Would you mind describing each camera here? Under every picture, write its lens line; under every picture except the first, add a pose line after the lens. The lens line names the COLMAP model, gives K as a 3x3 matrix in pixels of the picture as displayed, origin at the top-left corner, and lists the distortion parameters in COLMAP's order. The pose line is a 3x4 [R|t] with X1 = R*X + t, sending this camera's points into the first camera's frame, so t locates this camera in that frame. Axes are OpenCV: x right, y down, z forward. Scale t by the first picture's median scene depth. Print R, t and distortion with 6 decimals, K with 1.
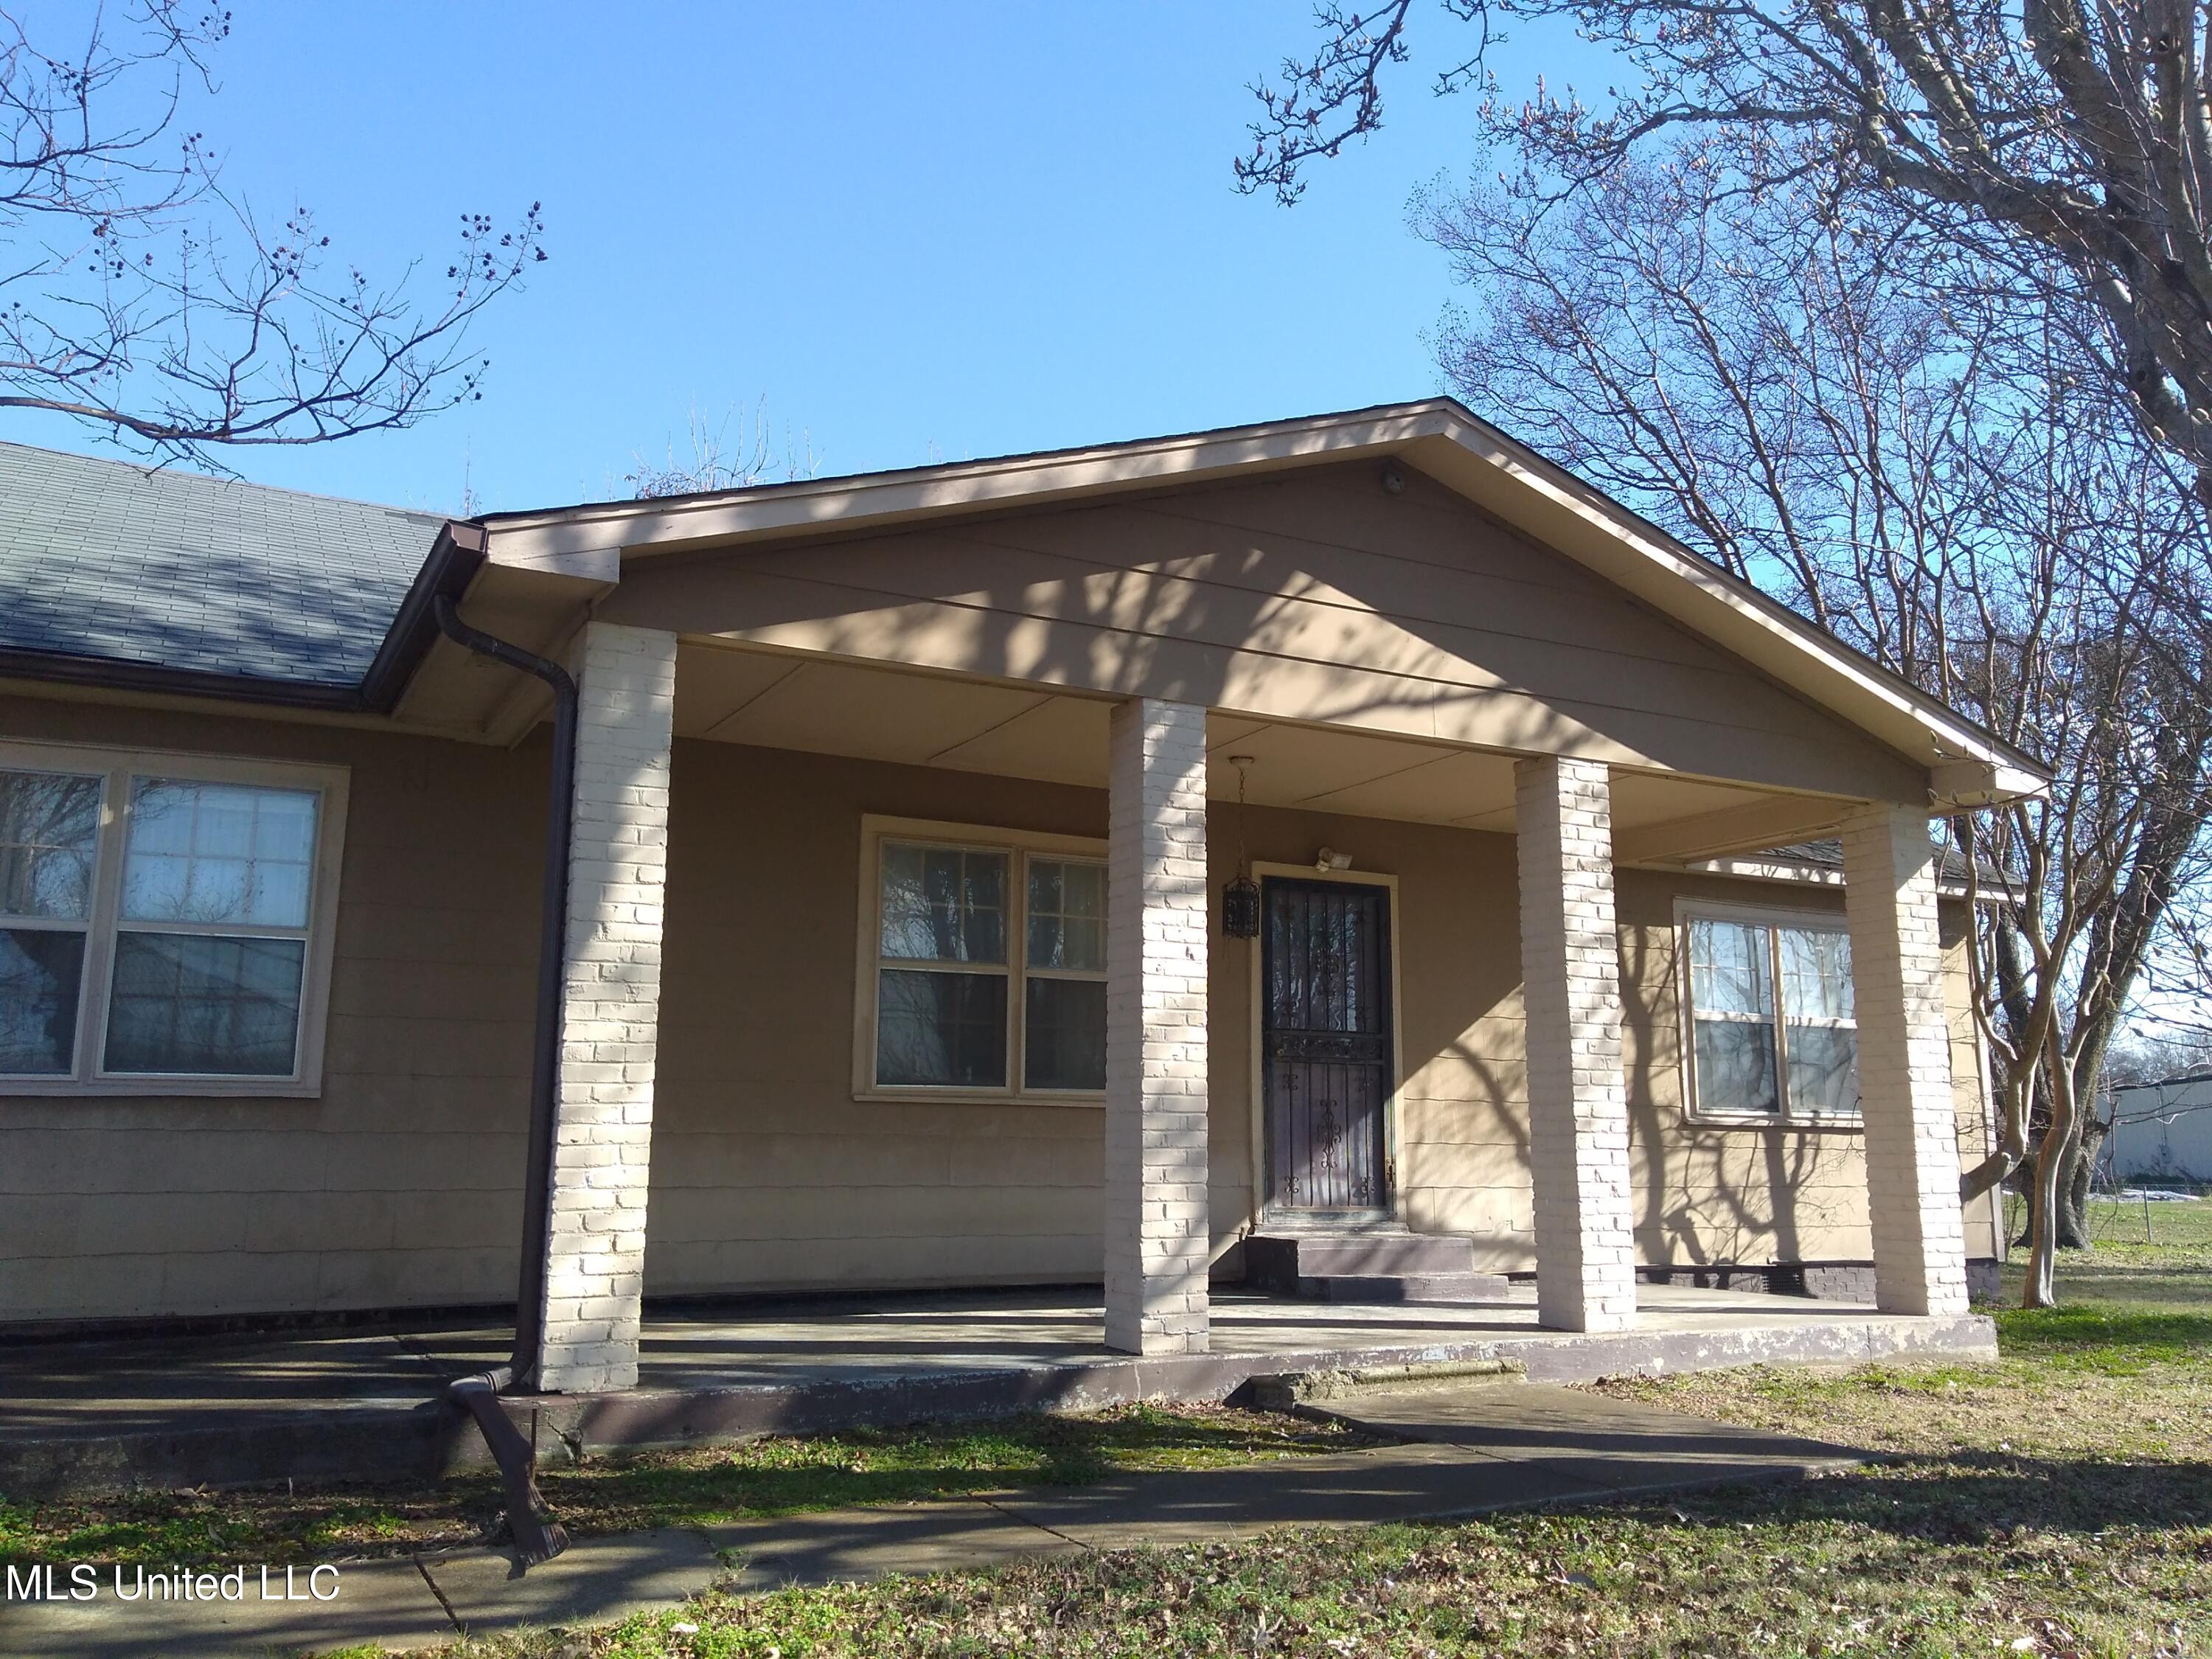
lens RADIAL K [[1765.2, 0, 1101.3], [0, 1765.2, 831.4], [0, 0, 1]] dist [0.012176, -0.005972]
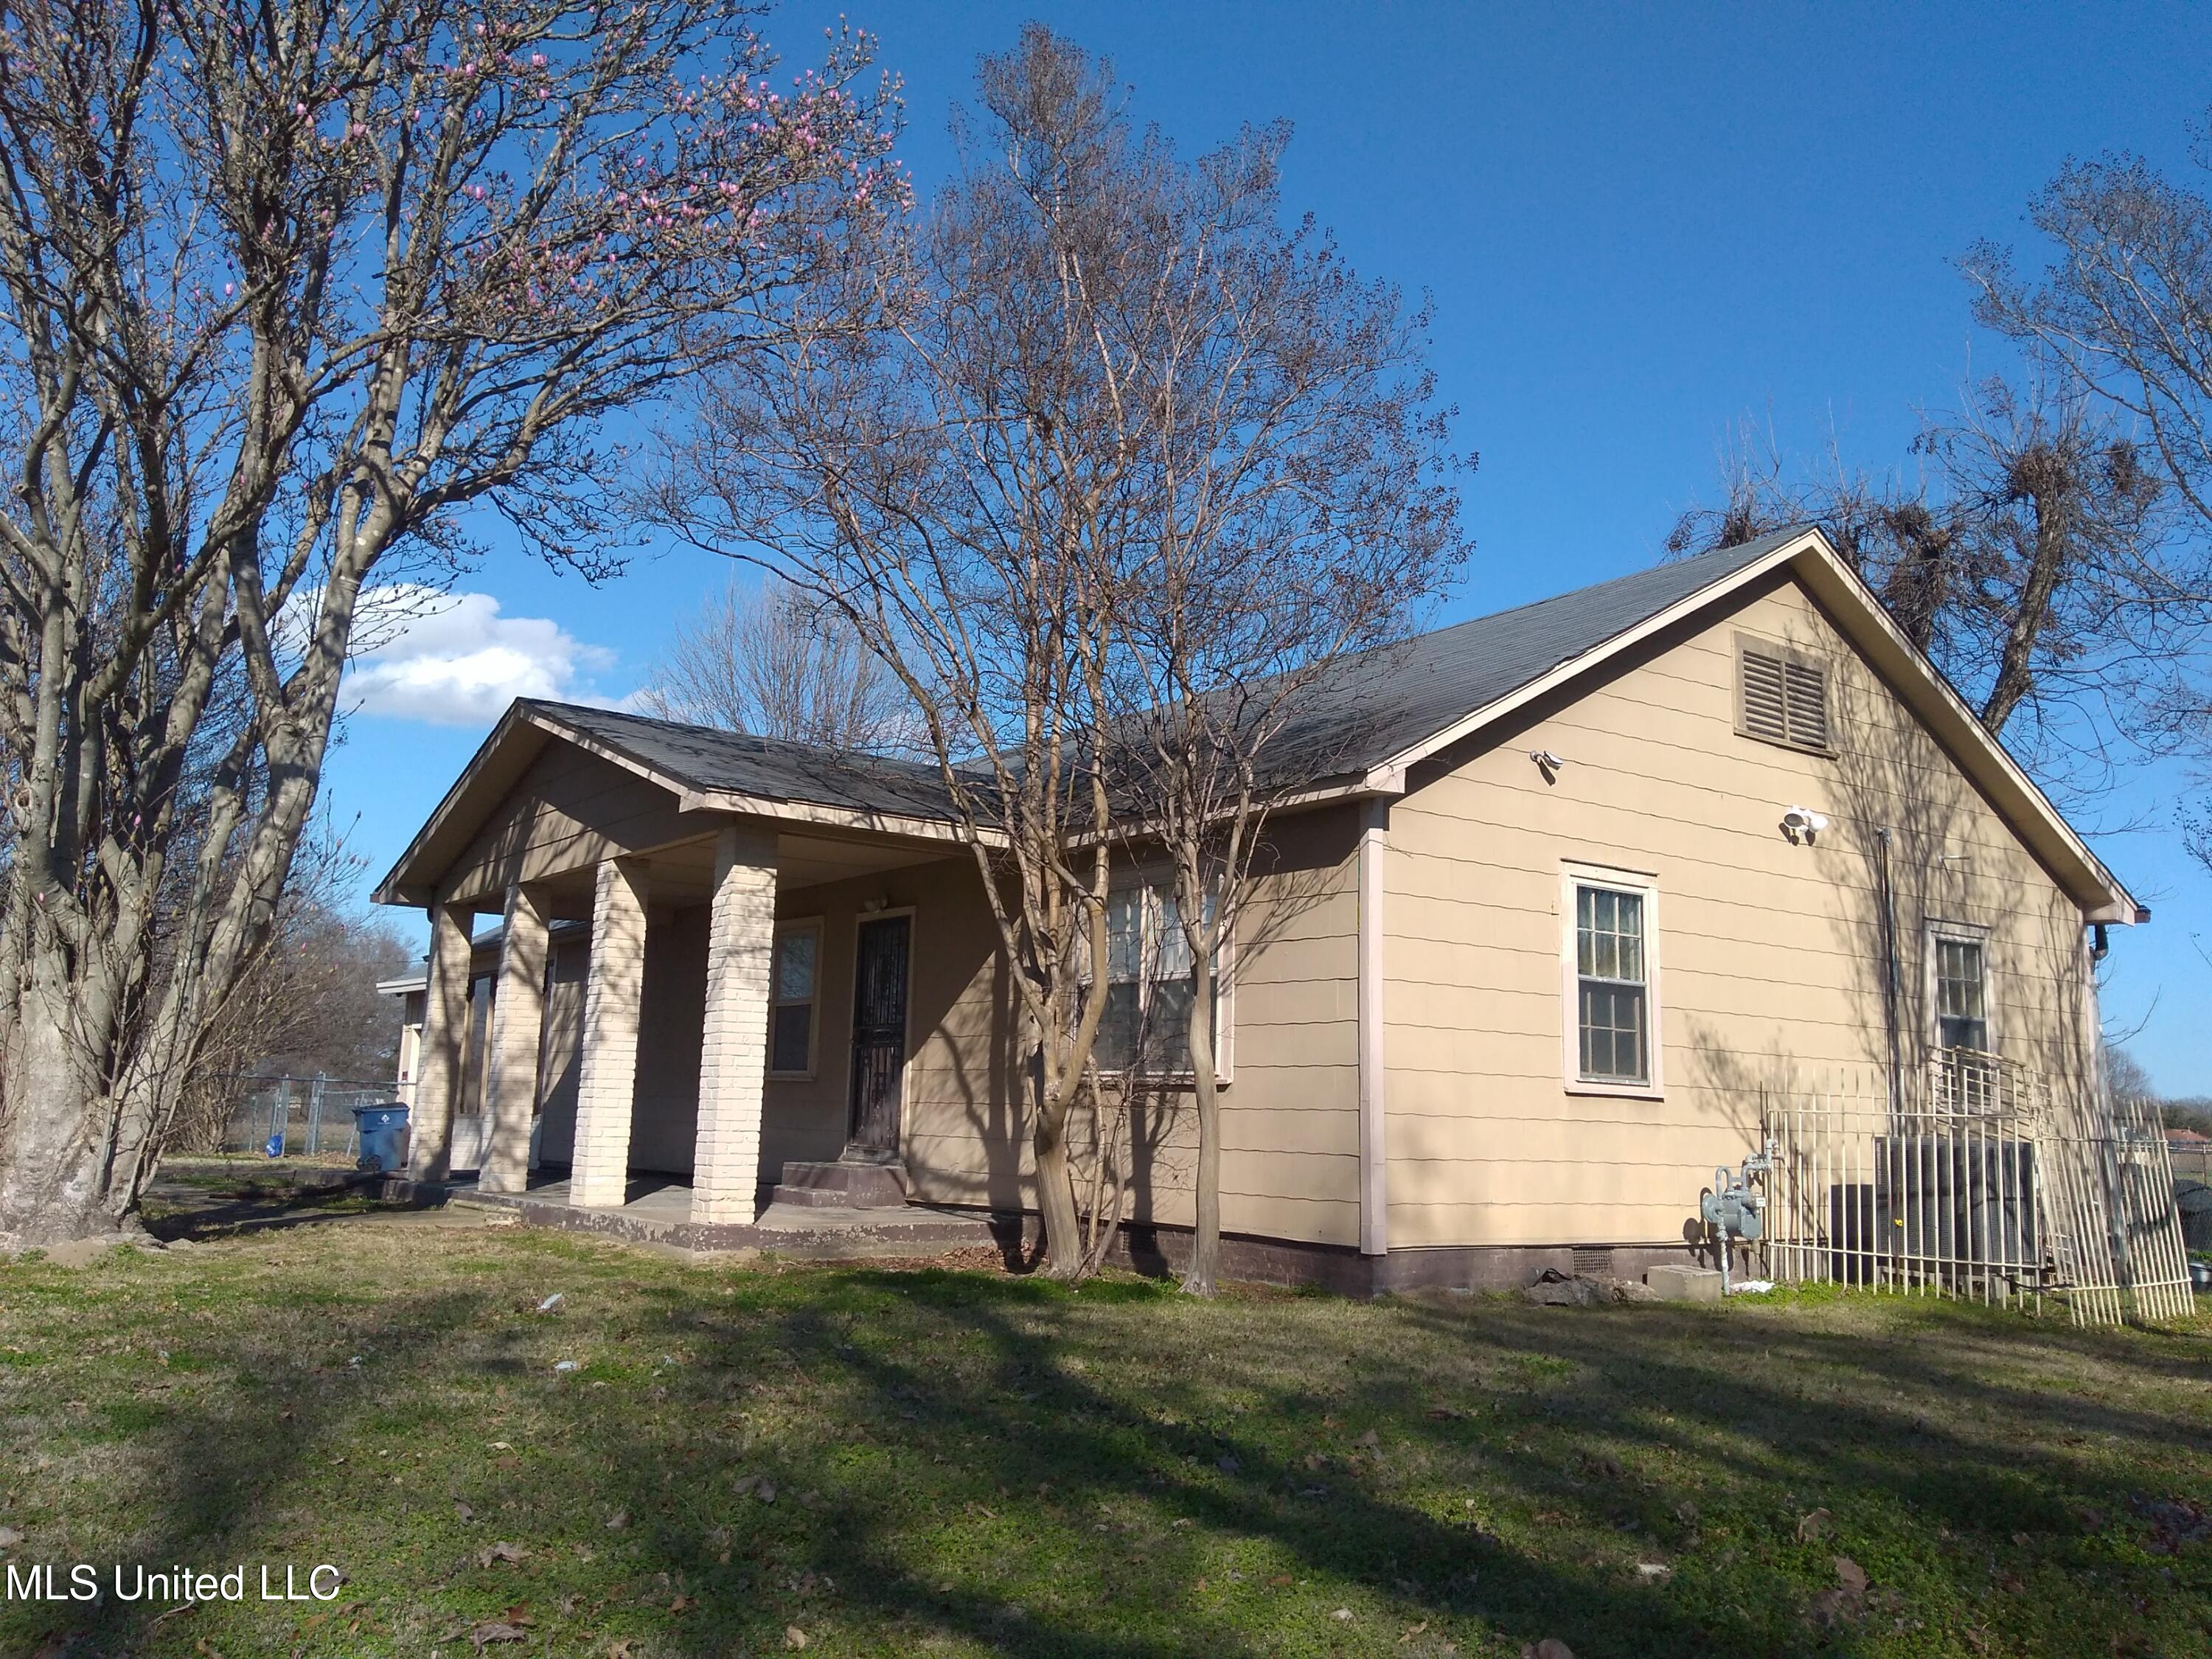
lens RADIAL K [[1765.2, 0, 1101.5], [0, 1765.2, 830.4], [0, 0, 1]] dist [0.012176, -0.005972]
pose [[0.164633, -0.166032, -0.972281, 1.484583], [0.143474, 0.979278, -0.142932, 0.178444], [0.975864, -0.115966, 0.185043, 0.874210]]
